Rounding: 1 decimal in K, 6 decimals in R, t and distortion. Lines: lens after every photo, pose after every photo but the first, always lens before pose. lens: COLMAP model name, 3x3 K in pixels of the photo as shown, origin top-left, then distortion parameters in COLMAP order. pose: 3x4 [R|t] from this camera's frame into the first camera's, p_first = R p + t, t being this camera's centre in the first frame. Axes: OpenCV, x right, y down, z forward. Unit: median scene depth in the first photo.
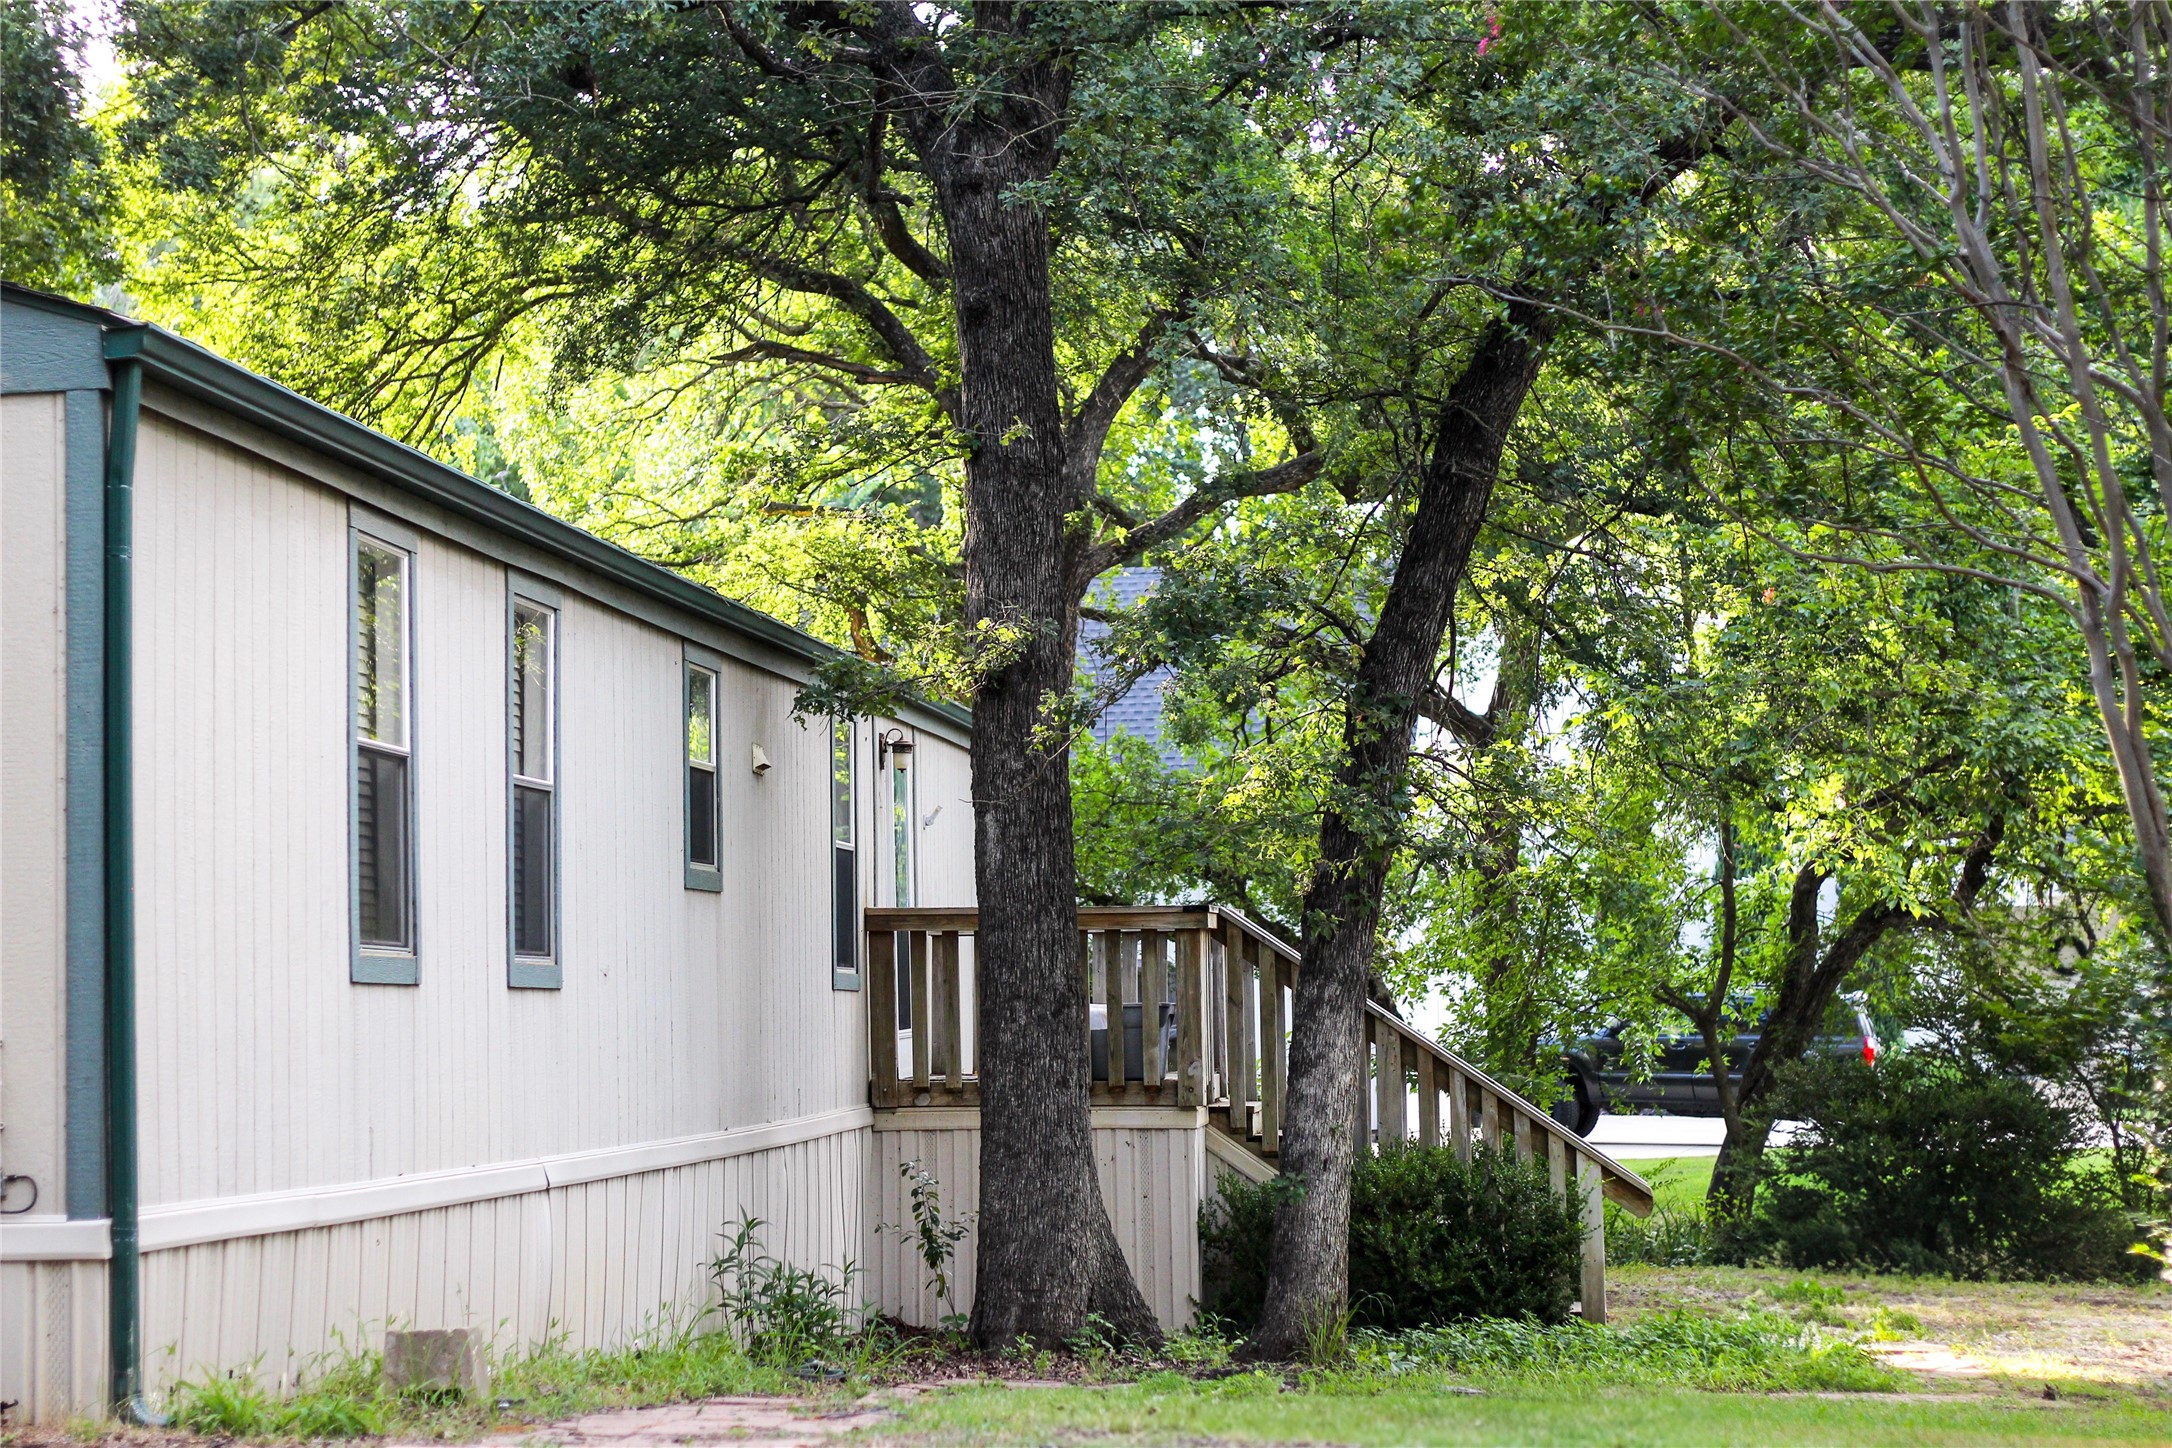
lens RADIAL K [[5001.6, 0, 1086.0], [0, 5001.6, 724.0], [0, 0, 1]] dist [-0.056618, 0.009152]
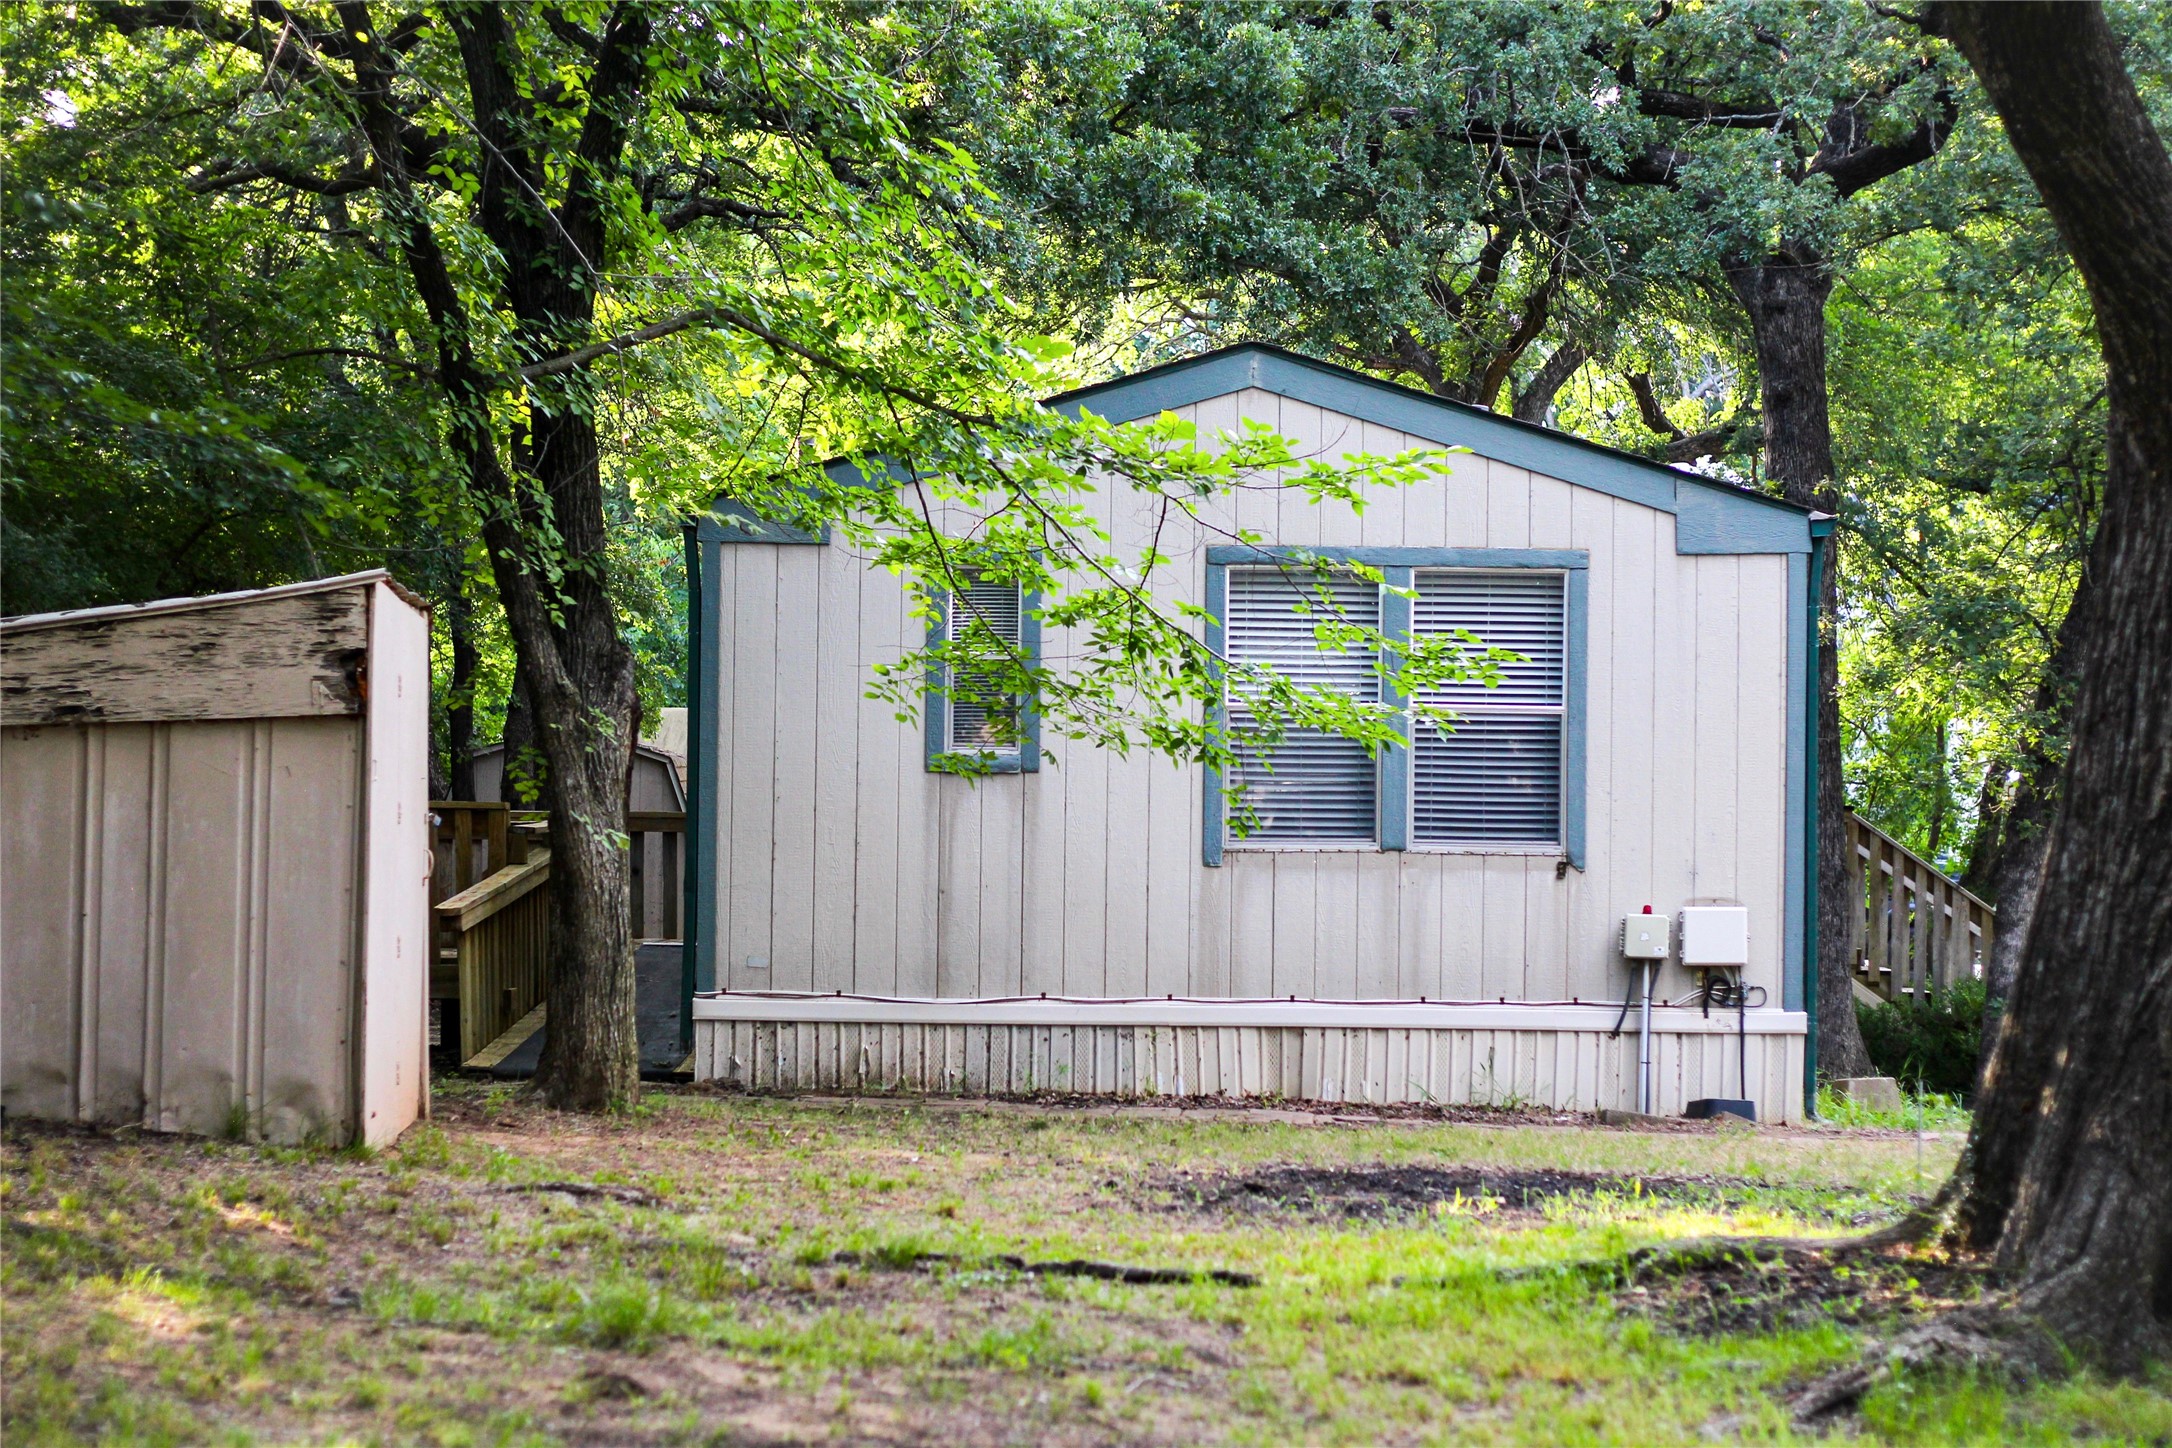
lens RADIAL K [[5001.6, 0, 1086.0], [0, 5001.6, 724.0], [0, 0, 1]] dist [-0.056618, 0.009152]
pose [[0.997677, 0.028166, 0.062019, -0.336122], [-0.030411, 0.998905, 0.035551, -0.036395], [-0.060950, -0.037355, 0.997442, -0.465579]]
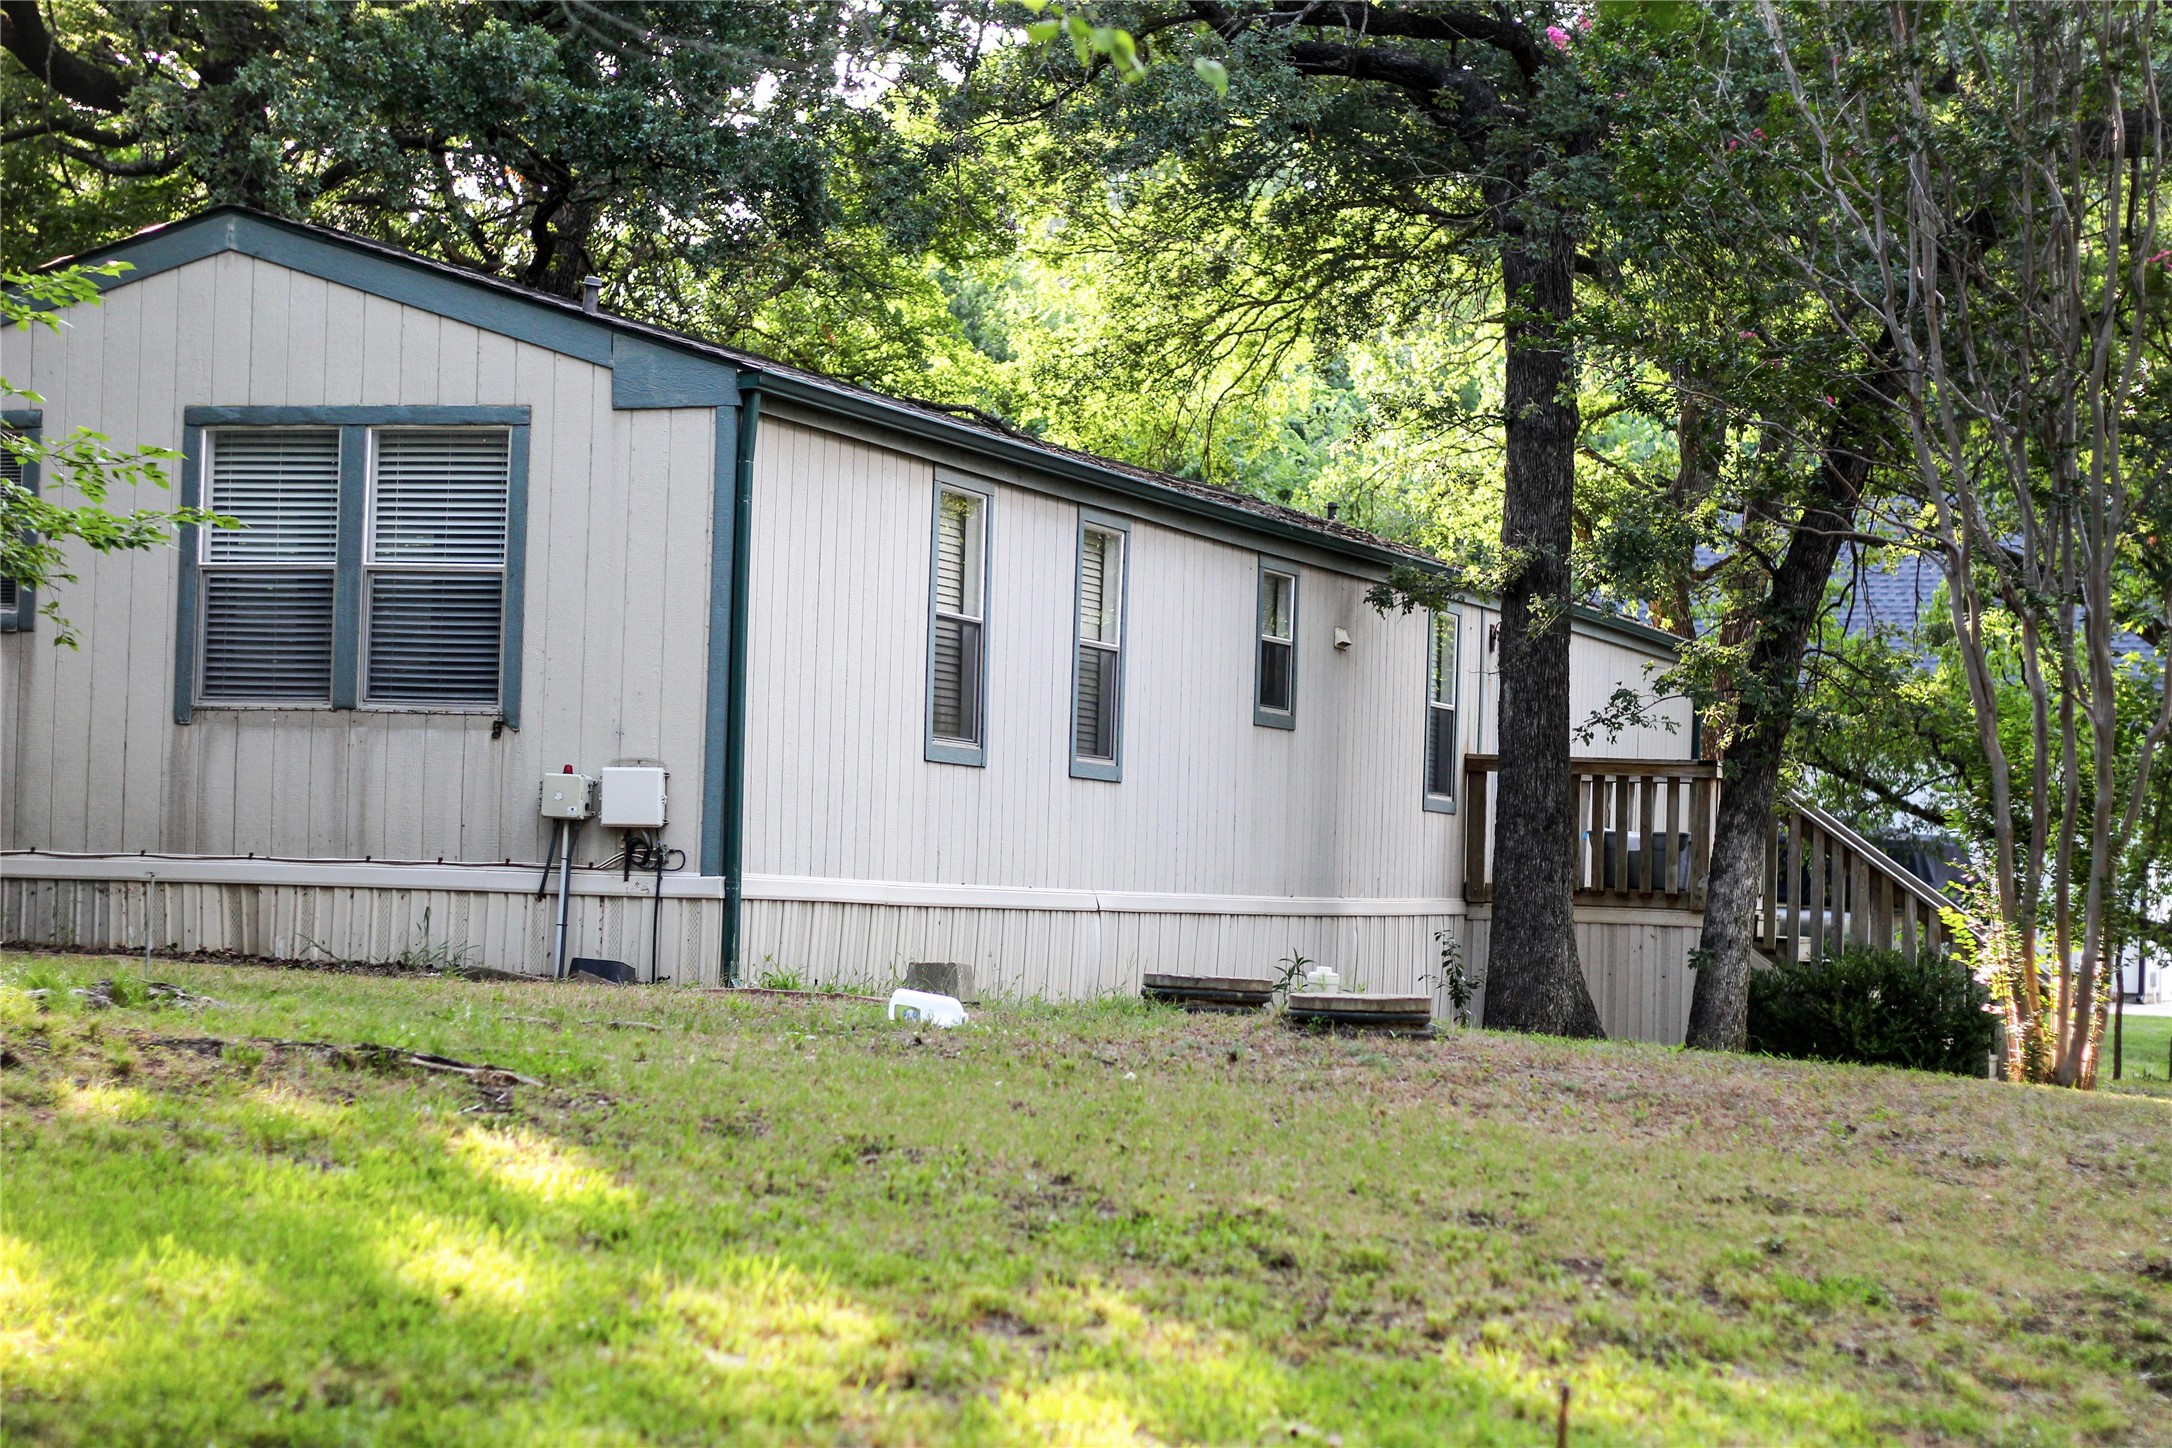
lens RADIAL K [[5001.6, 0, 1086.0], [0, 5001.6, 724.0], [0, 0, 1]] dist [-0.056618, 0.009152]
pose [[0.974697, 0.035953, -0.220619, 0.186614], [-0.031258, 0.999205, 0.024736, -0.001461], [0.221333, -0.017214, 0.975046, -0.409117]]
